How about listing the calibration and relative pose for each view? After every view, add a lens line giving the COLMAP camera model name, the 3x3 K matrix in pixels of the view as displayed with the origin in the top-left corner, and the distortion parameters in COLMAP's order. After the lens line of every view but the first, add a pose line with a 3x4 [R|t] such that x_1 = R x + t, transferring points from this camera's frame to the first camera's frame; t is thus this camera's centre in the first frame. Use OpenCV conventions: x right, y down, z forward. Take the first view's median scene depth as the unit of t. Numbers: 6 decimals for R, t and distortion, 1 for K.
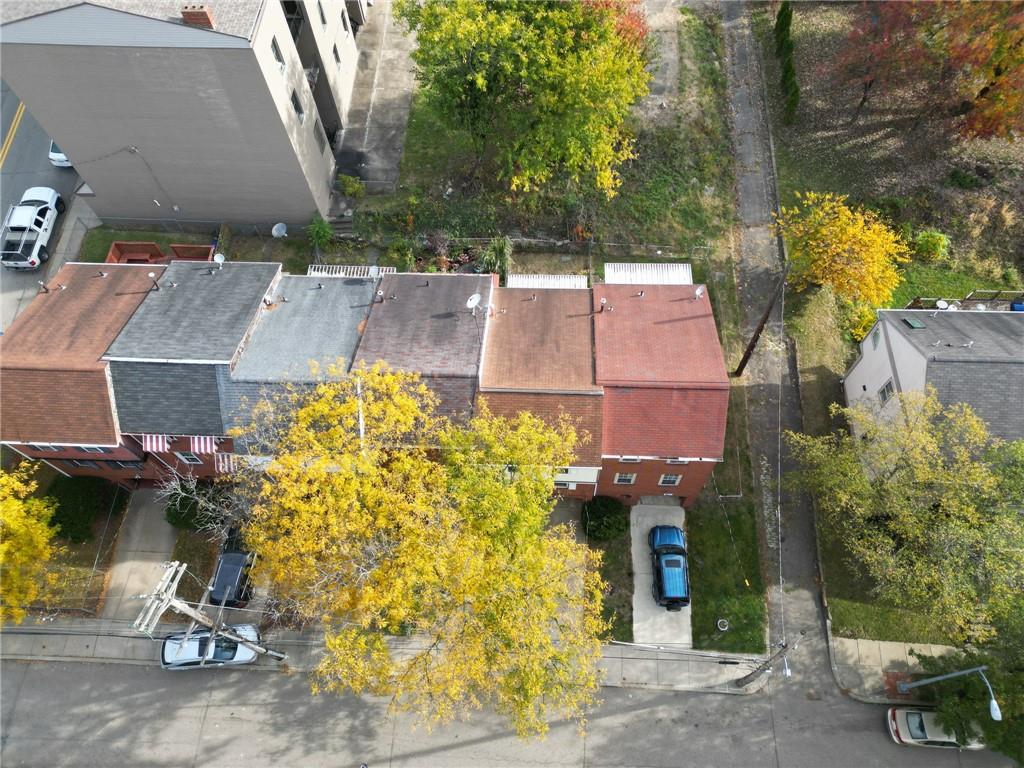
lens RADIAL K [[711.4, 0, 513.5], [0, 711.4, 381.0], [0, 0, 1]] dist [0.042663, -0.037641]
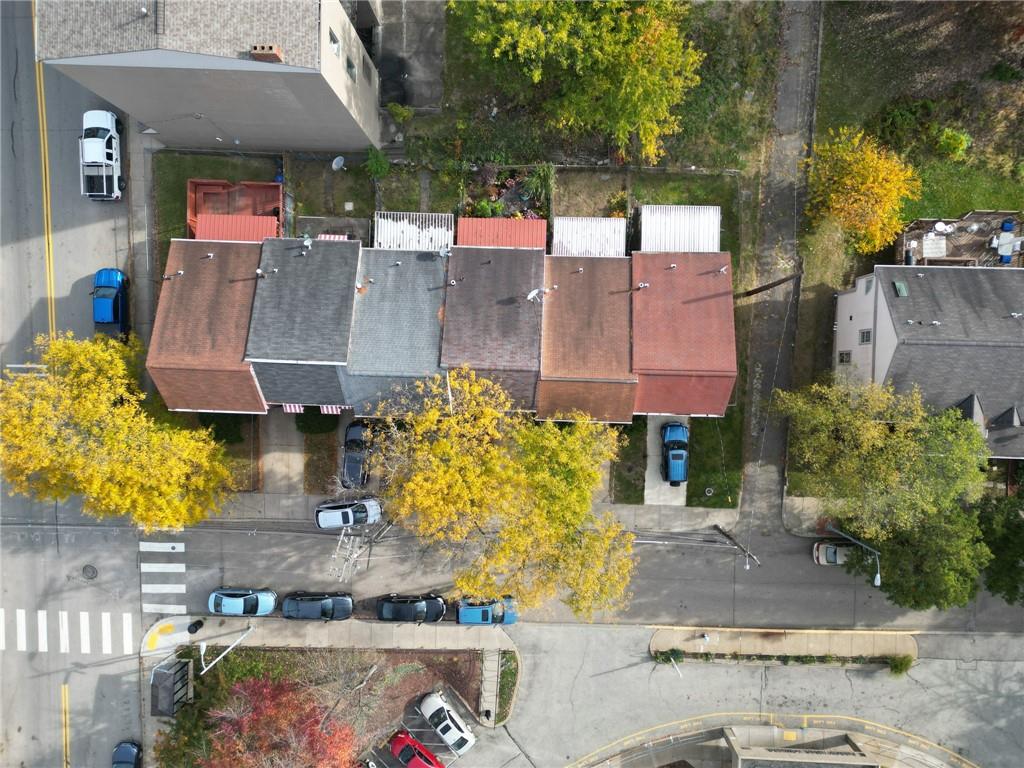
lens RADIAL K [[711.4, 0, 512.2], [0, 711.4, 386.7], [0, 0, 1]] dist [0.042663, -0.037641]
pose [[0.999860, -0.016250, -0.004103, -0.079171], [0.016182, 0.872275, 0.488749, -0.502026], [-0.004363, -0.488746, 0.872415, -0.108425]]
